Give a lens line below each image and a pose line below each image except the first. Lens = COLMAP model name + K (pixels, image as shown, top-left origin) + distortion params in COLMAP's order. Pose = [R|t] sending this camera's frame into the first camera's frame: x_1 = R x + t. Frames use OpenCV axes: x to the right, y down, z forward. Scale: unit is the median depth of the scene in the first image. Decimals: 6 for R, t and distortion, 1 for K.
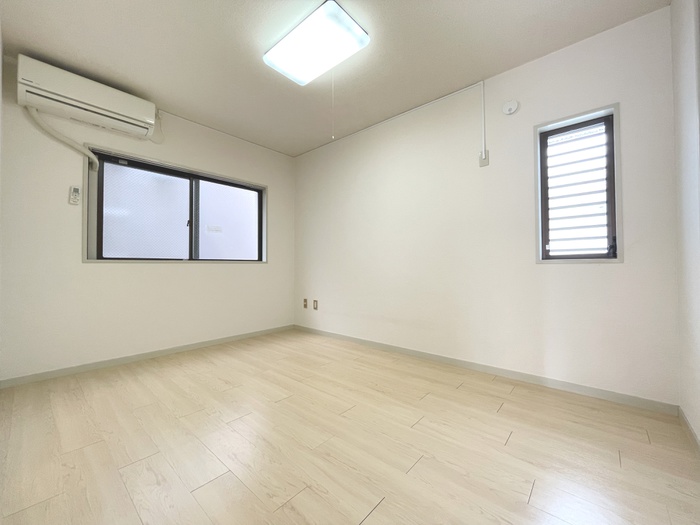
lens RADIAL K [[283.6, 0, 350.0], [0, 283.6, 262.5], [0, 0, 1]] dist [-0.000961, -0.000211]
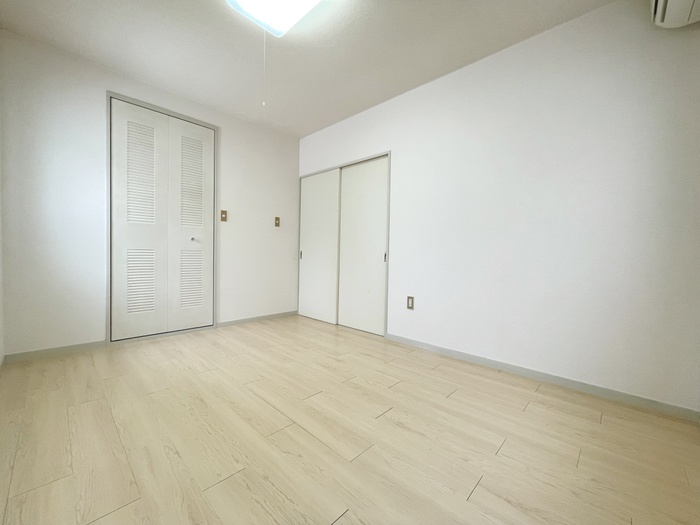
lens RADIAL K [[283.6, 0, 350.0], [0, 283.6, 262.5], [0, 0, 1]] dist [-0.000961, -0.000211]
pose [[-0.998835, -0.017584, 0.044947, -0.371927], [-0.016976, 0.999760, 0.013863, 0.037870], [-0.045180, 0.013084, -0.998893, 1.846299]]
